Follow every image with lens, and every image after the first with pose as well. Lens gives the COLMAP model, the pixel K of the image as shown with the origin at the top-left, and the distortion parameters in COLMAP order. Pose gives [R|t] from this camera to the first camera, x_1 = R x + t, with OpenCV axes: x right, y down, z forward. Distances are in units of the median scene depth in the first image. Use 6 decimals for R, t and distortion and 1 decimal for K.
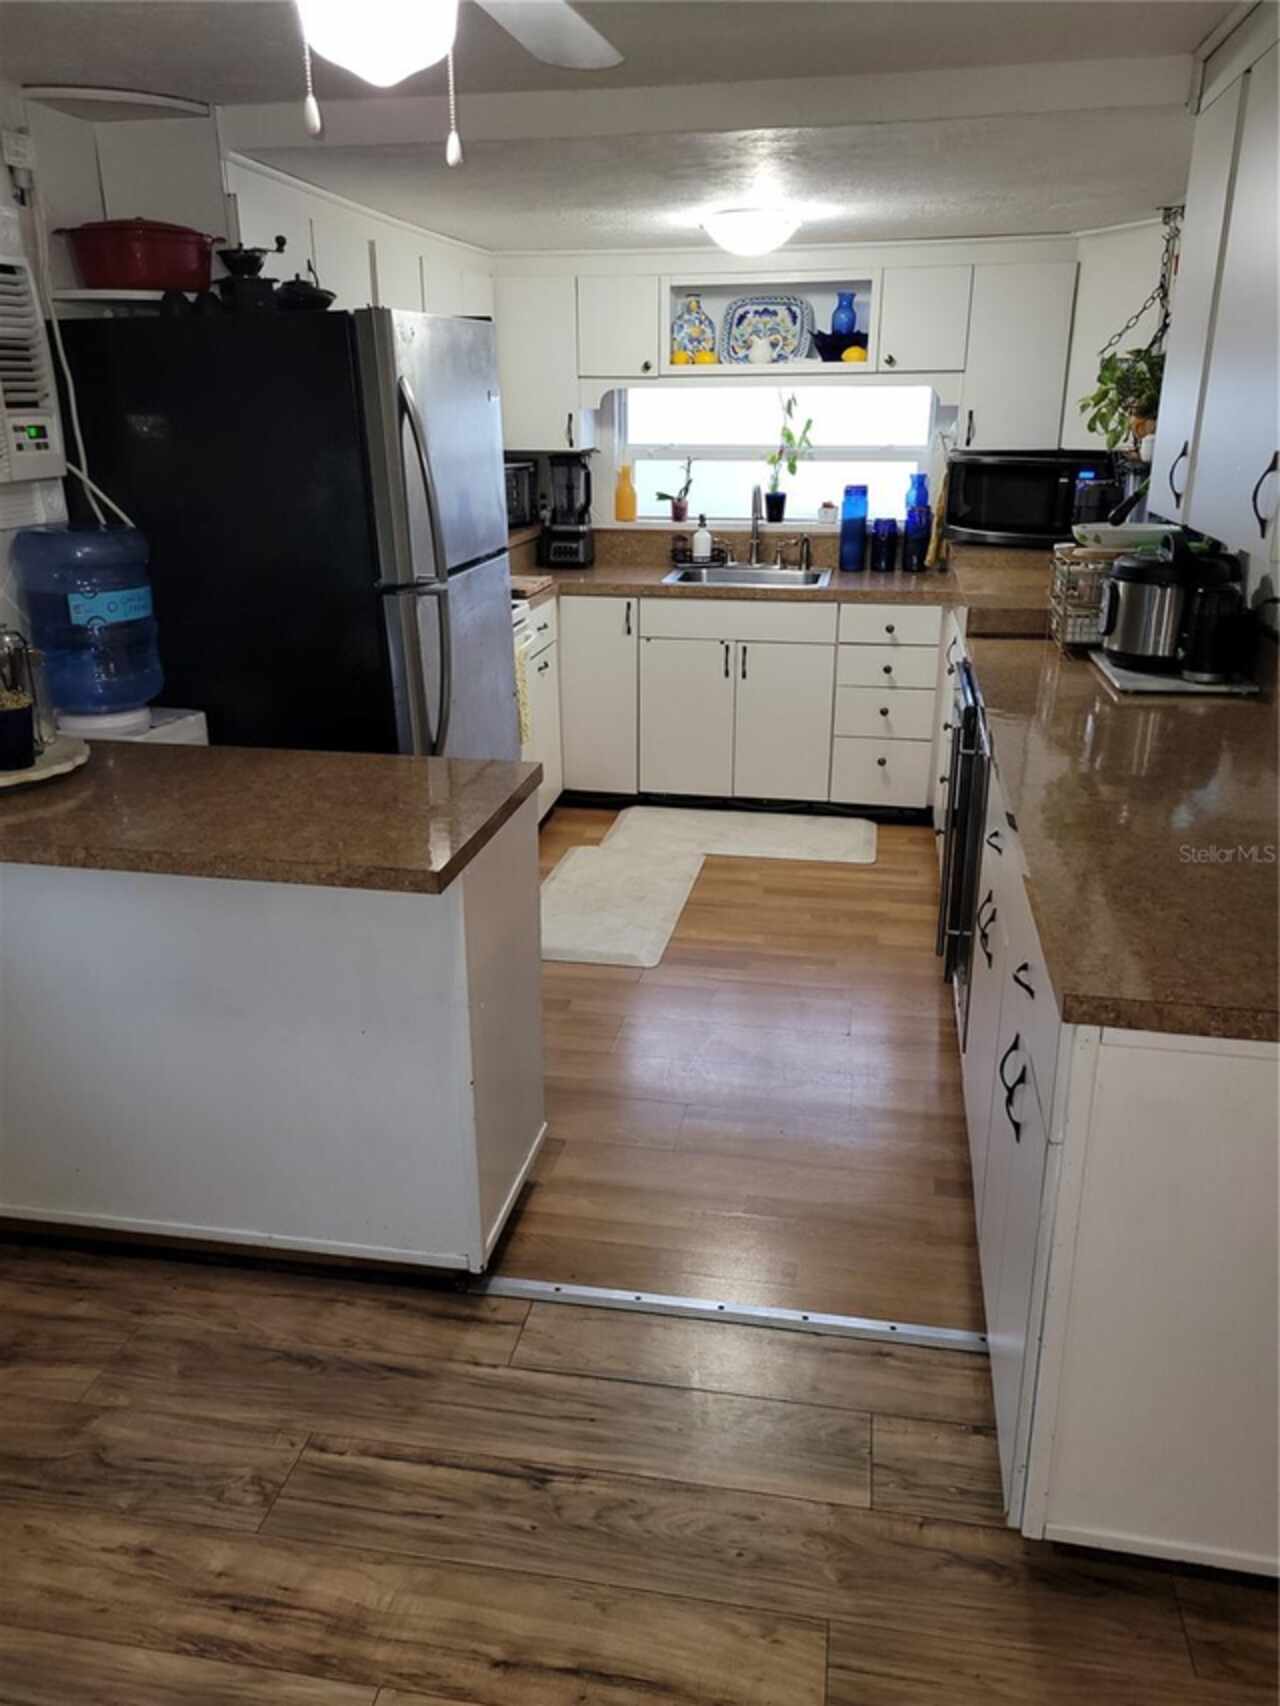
lens RADIAL K [[1275.5, 0, 632.5], [0, 1275.5, 855.9], [0, 0, 1]] dist [0.060371, -0.043306]
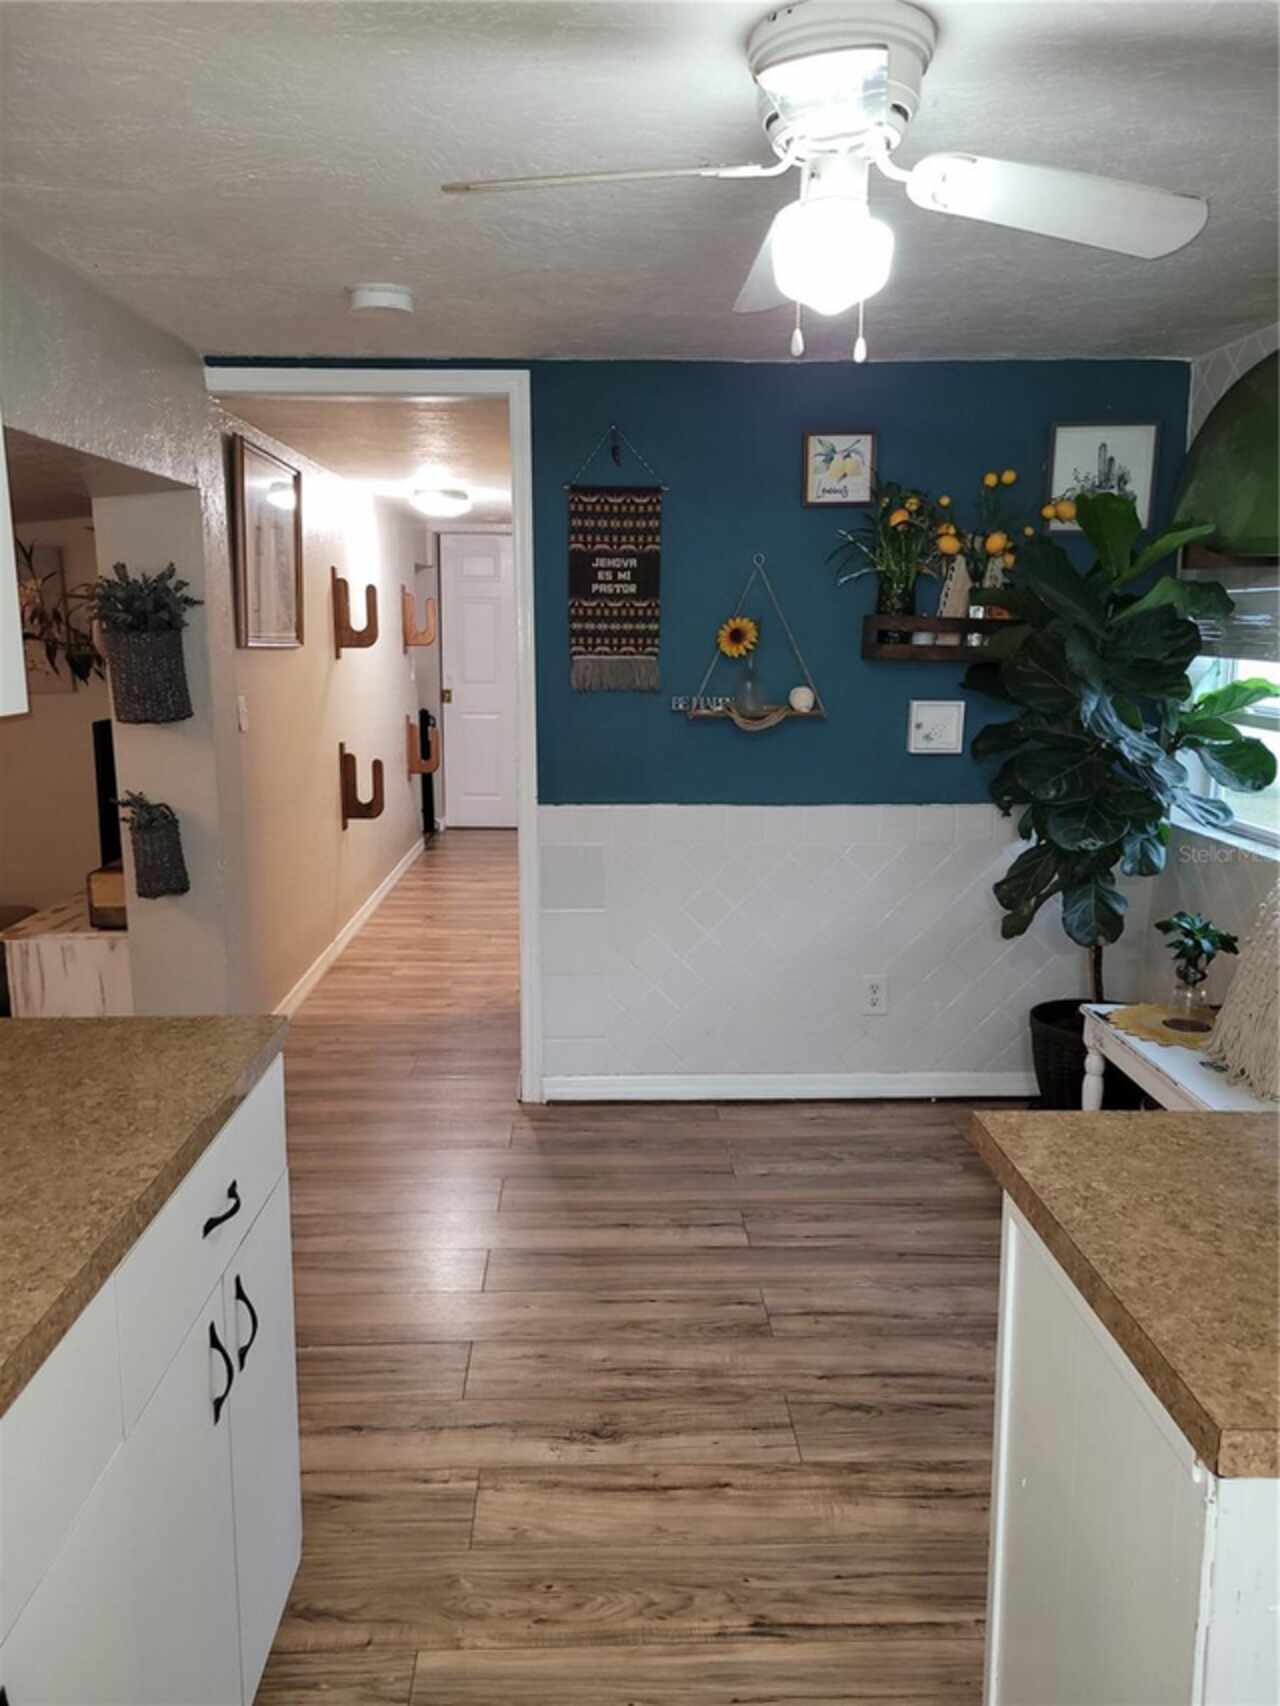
lens RADIAL K [[1282.3, 0, 620.0], [0, 1282.3, 846.4], [0, 0, 1]] dist [0.039561, -0.007663]
pose [[-0.979031, 0.041647, -0.199408, 0.080950], [-0.061127, 0.873708, 0.482596, -0.194710], [0.194323, 0.484666, -0.852841, 0.617238]]
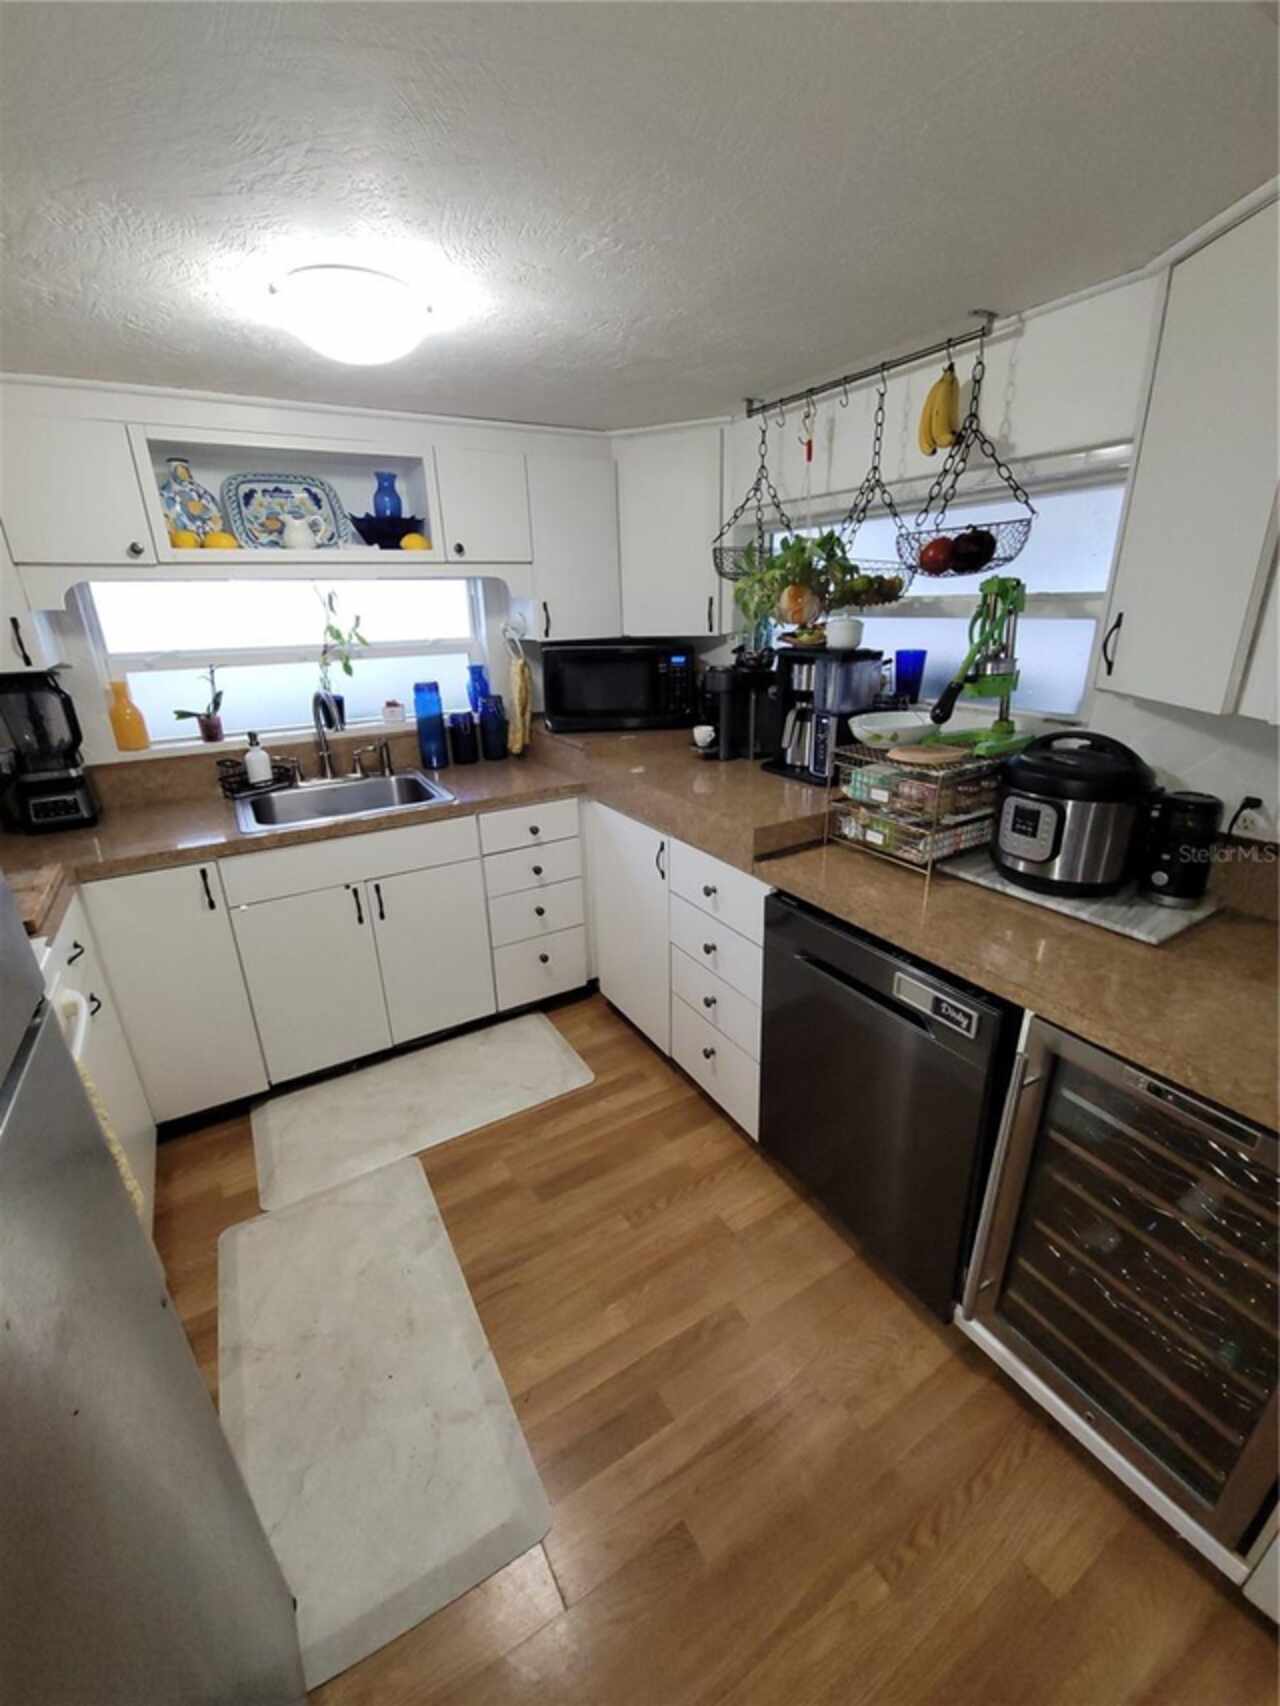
lens RADIAL K [[694.7, 0, 641.7], [0, 694.7, 844.5], [0, 0, 1]] dist [0.003256, -0.003431]
pose [[0.742981, -0.238890, 0.625229, -0.061204], [0.241873, 0.966838, 0.081987, -0.183456], [-0.624080, 0.090311, 0.776123, 0.533195]]
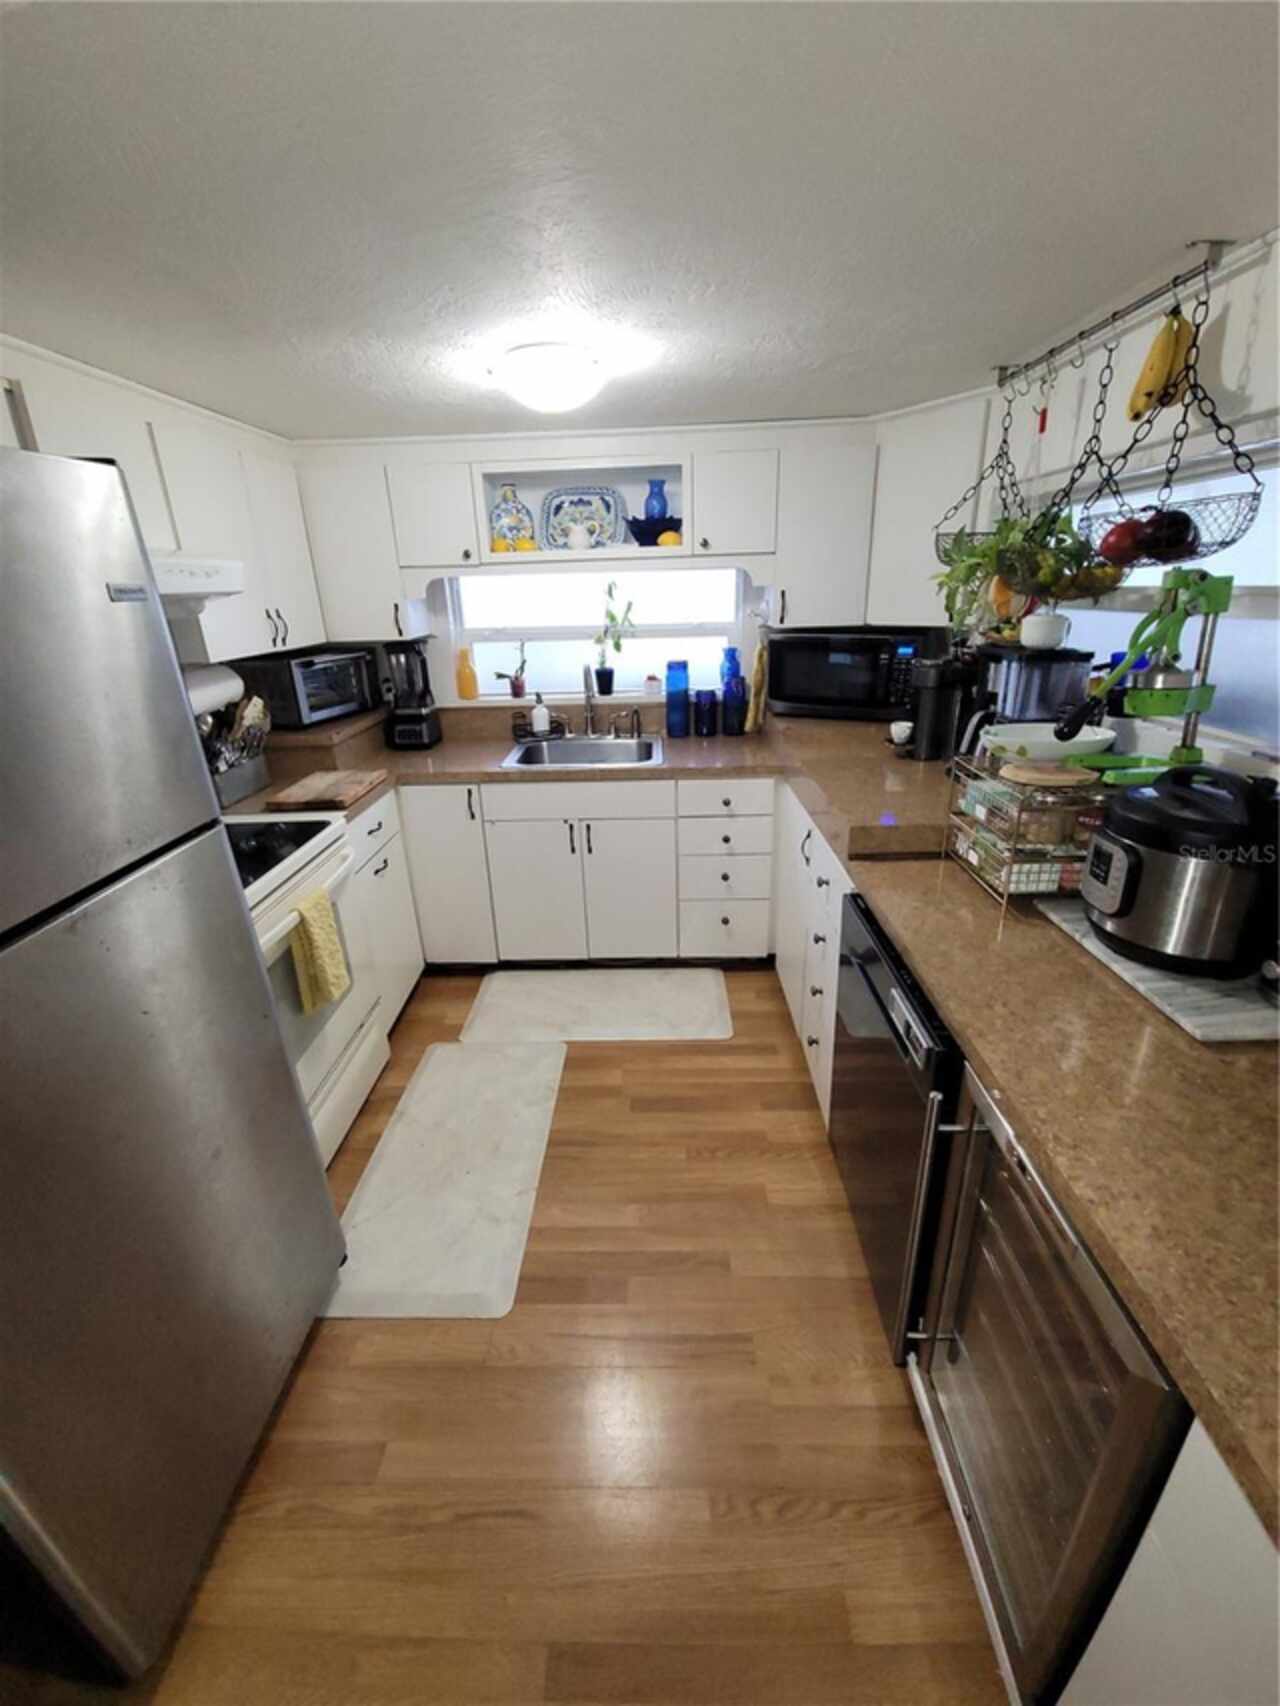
lens RADIAL K [[694.7, 0, 641.7], [0, 694.7, 844.5], [0, 0, 1]] dist [0.003256, -0.003431]
pose [[0.985095, -0.085036, 0.149521, 0.045112], [0.082503, 0.996324, 0.023070, -0.156191], [-0.150933, -0.010390, 0.988489, 0.439369]]
